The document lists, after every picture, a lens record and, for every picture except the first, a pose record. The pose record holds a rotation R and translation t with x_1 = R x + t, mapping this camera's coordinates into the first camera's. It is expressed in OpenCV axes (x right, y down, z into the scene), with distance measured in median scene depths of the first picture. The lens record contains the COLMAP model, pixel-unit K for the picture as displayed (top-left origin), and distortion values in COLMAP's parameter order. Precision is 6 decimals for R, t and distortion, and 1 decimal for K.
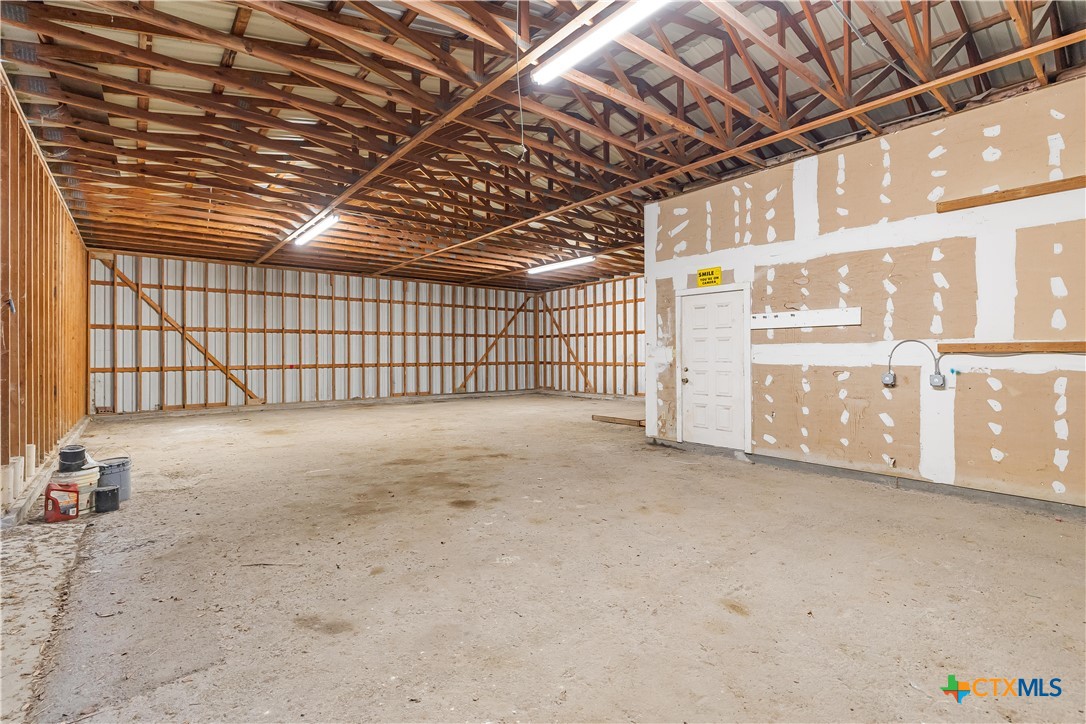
lens RADIAL K [[501.6, 0, 535.1], [0, 501.6, 351.5], [0, 0, 1]] dist [0.001811, -0.000060]
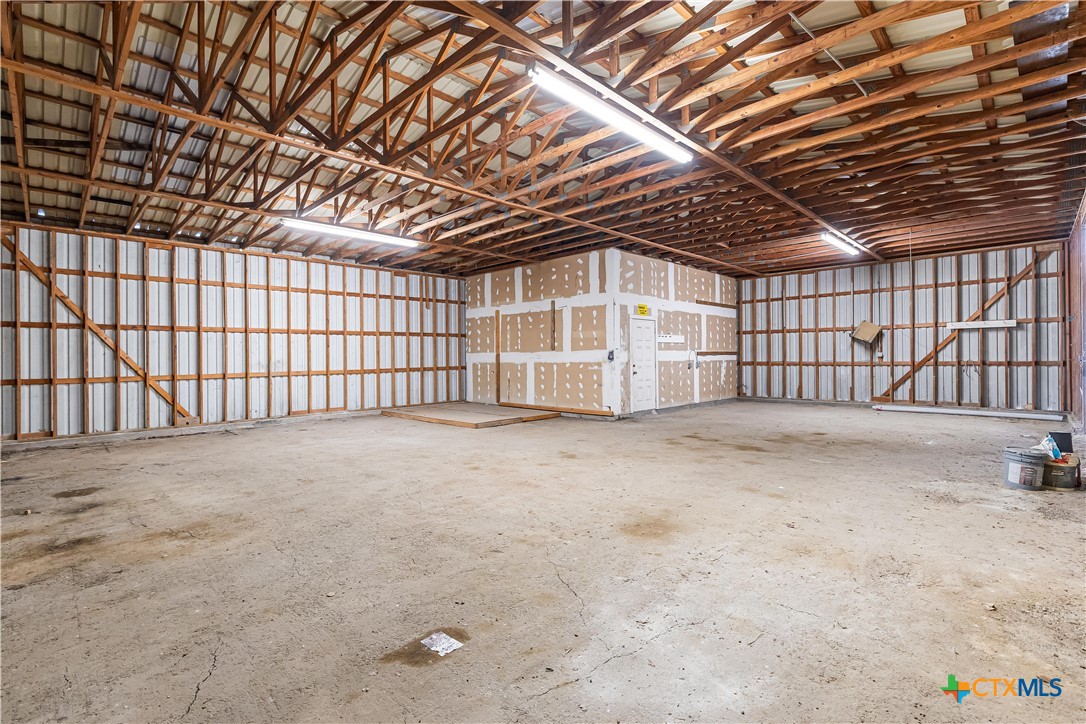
lens RADIAL K [[501.6, 0, 534.4], [0, 501.6, 361.8], [0, 0, 1]] dist [0.001811, -0.000060]
pose [[-0.116091, -0.001019, 0.993238, -1.252079], [0.009502, 0.999953, 0.002136, 0.017580], [-0.993193, 0.009686, -0.116076, 1.528897]]
